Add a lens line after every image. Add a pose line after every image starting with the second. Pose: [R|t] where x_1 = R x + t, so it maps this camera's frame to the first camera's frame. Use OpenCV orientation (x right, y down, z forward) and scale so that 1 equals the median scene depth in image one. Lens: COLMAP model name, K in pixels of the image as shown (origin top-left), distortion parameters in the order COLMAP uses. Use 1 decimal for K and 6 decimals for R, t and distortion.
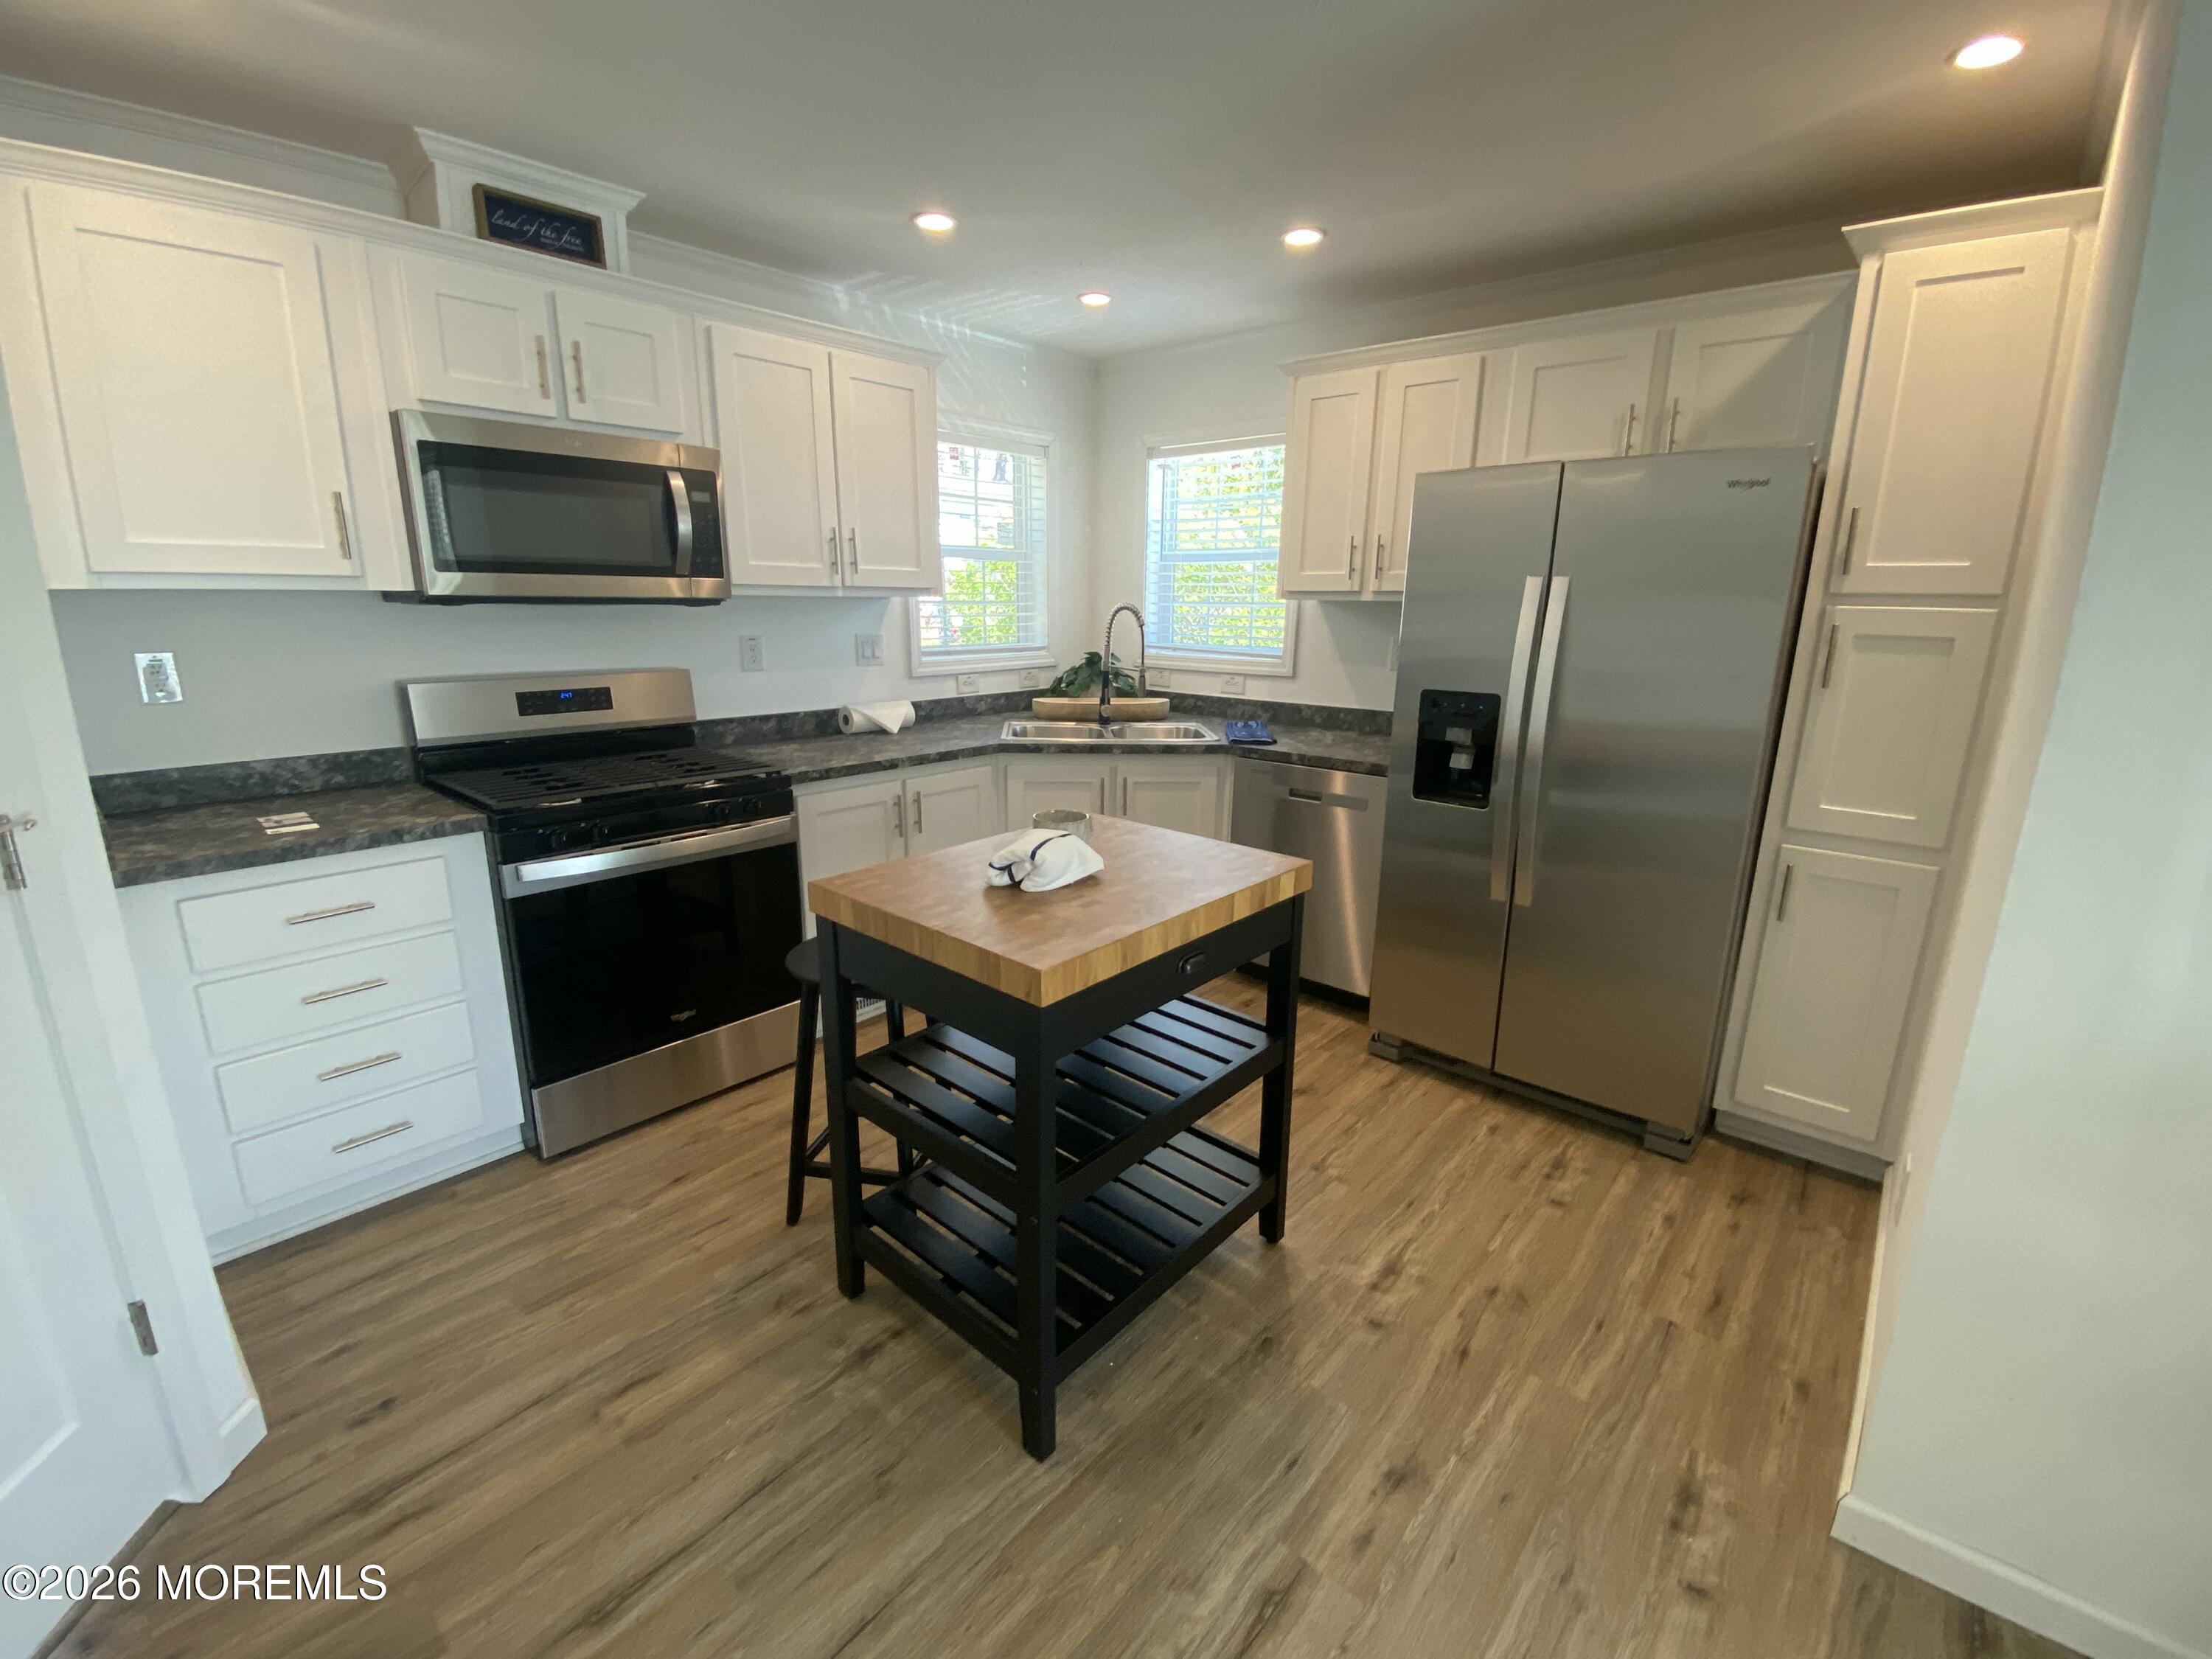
lens RADIAL K [[930.9, 0, 1097.6], [0, 930.9, 807.6], [0, 0, 1]] dist [0.002051, -0.000886]
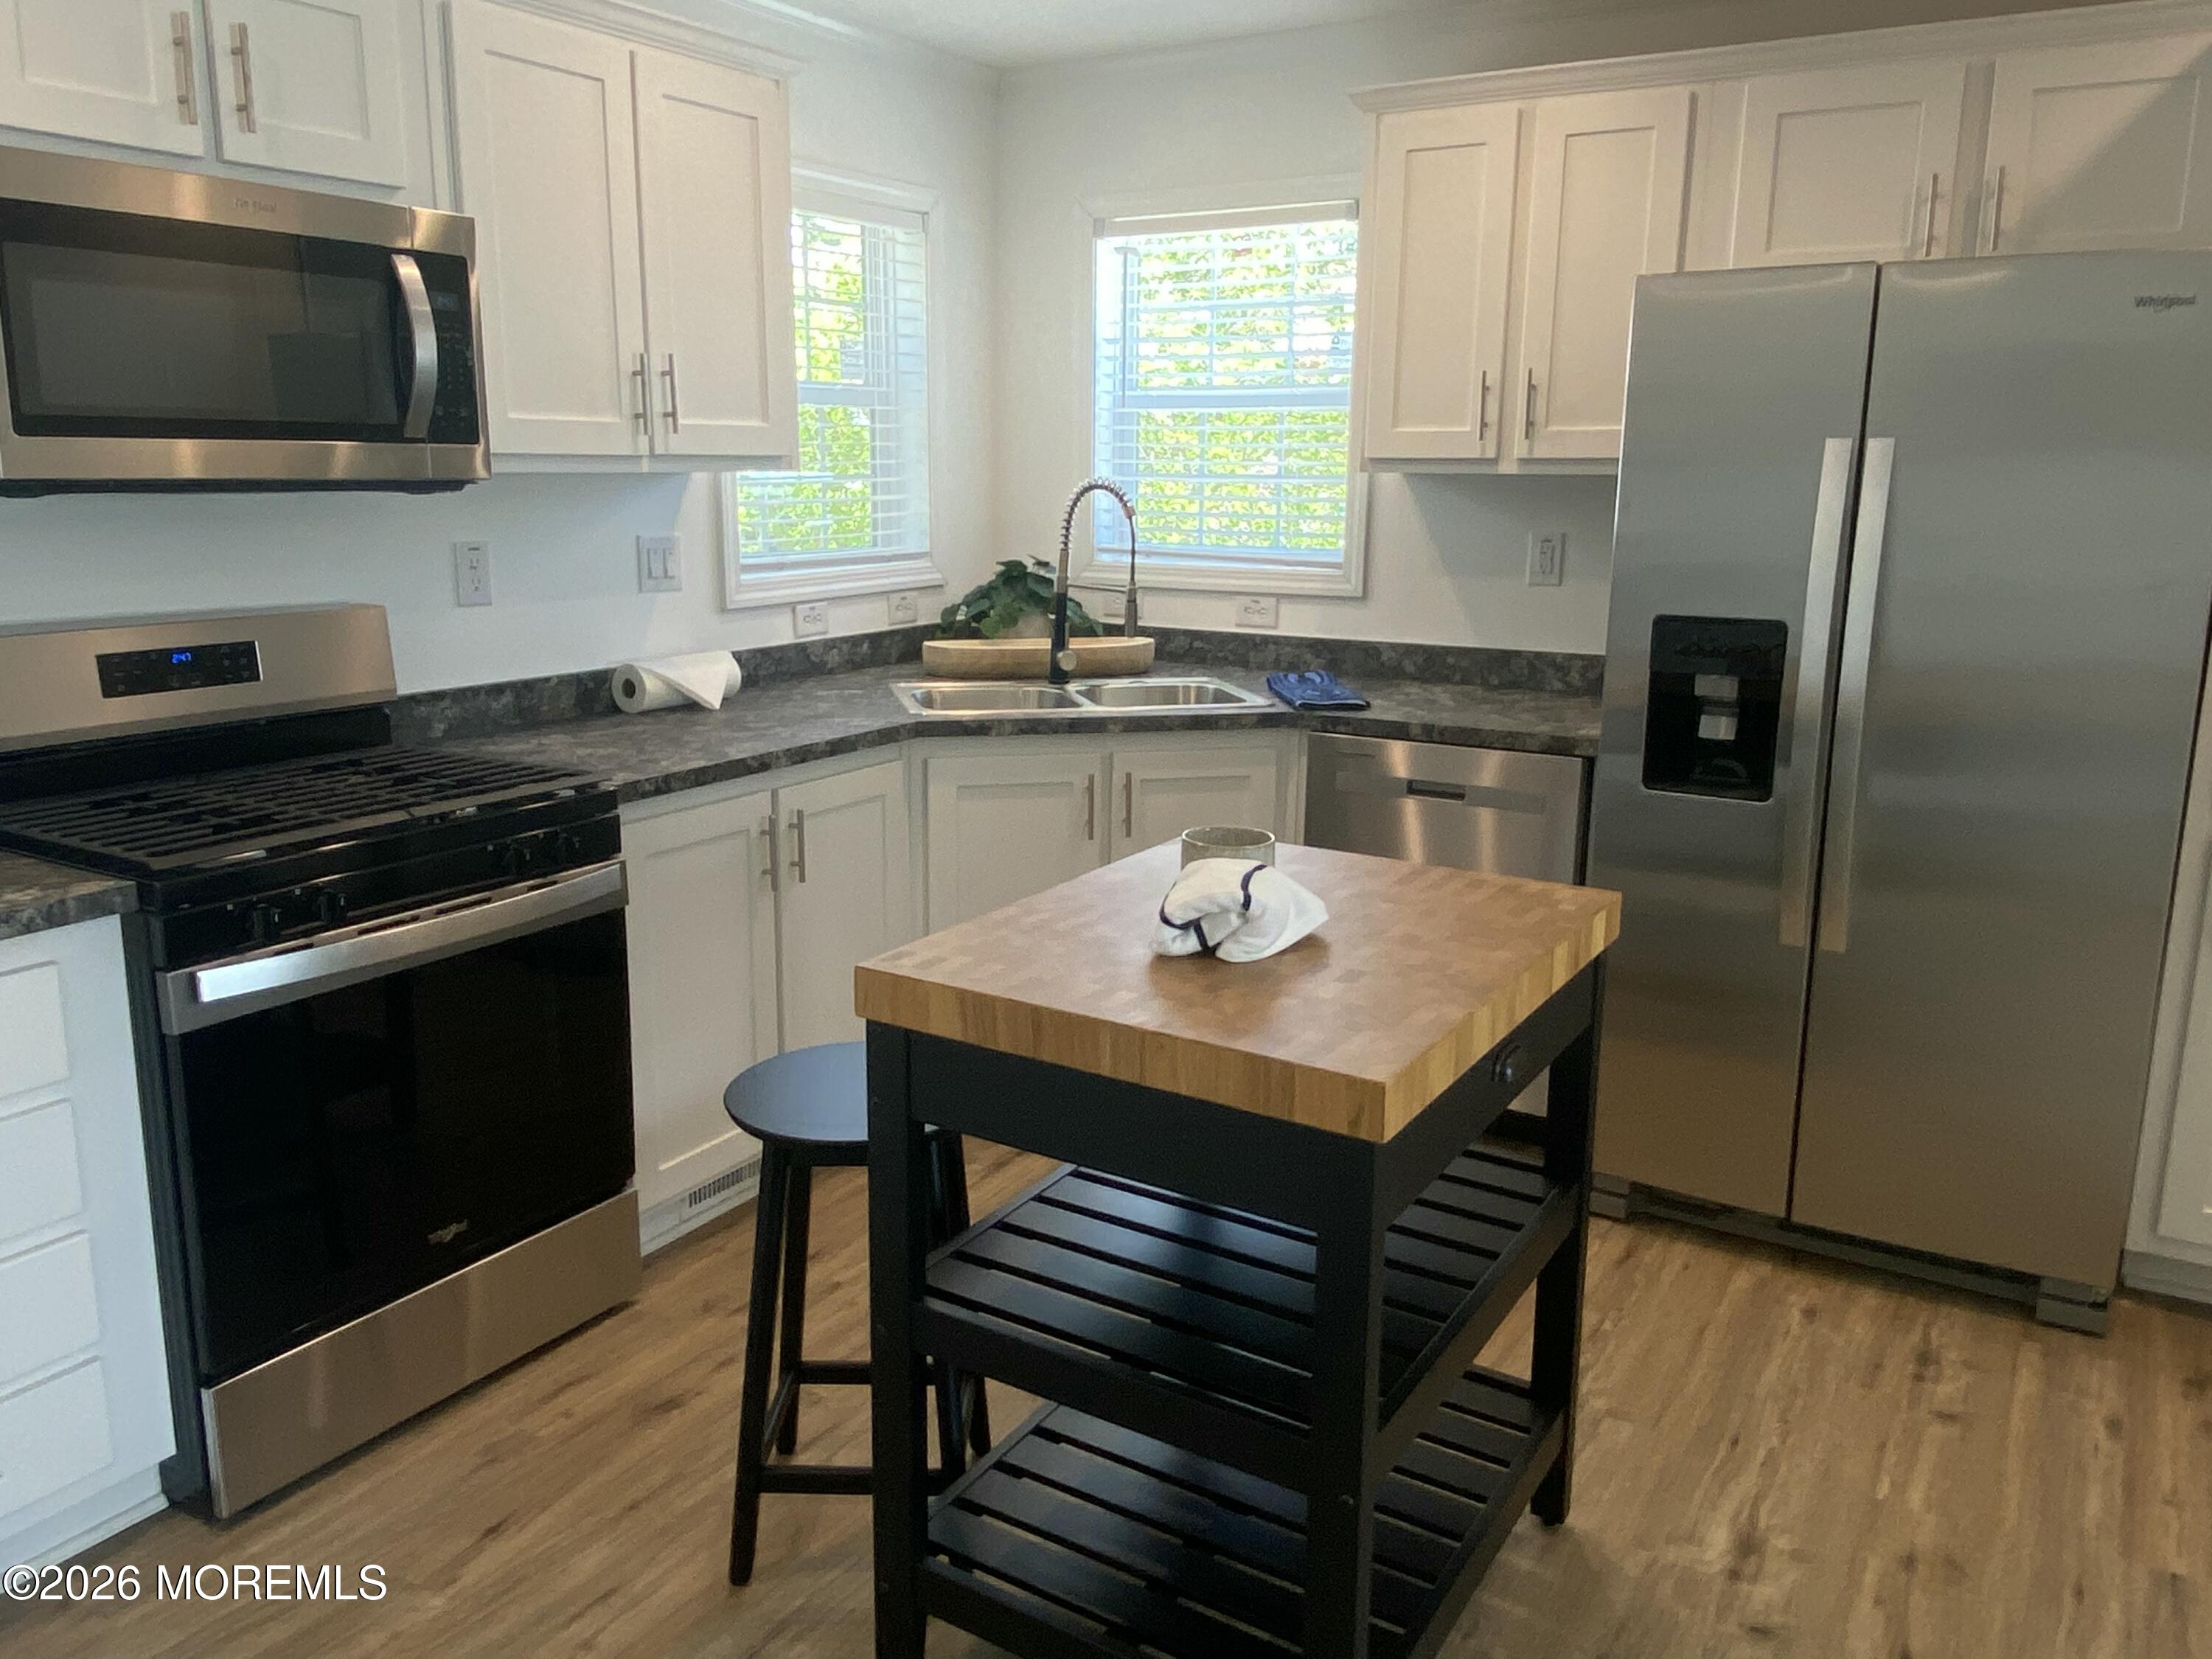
lens RADIAL K [[1644.3, 0, 1073.3], [0, 1644.3, 762.5], [0, 0, 1]] dist [0.026006, -0.025988]
pose [[0.986717, -0.034173, 0.158813, -0.223195], [0.040392, 0.998531, -0.036102, -0.003553], [-0.157347, 0.042038, 0.986648, -0.032635]]
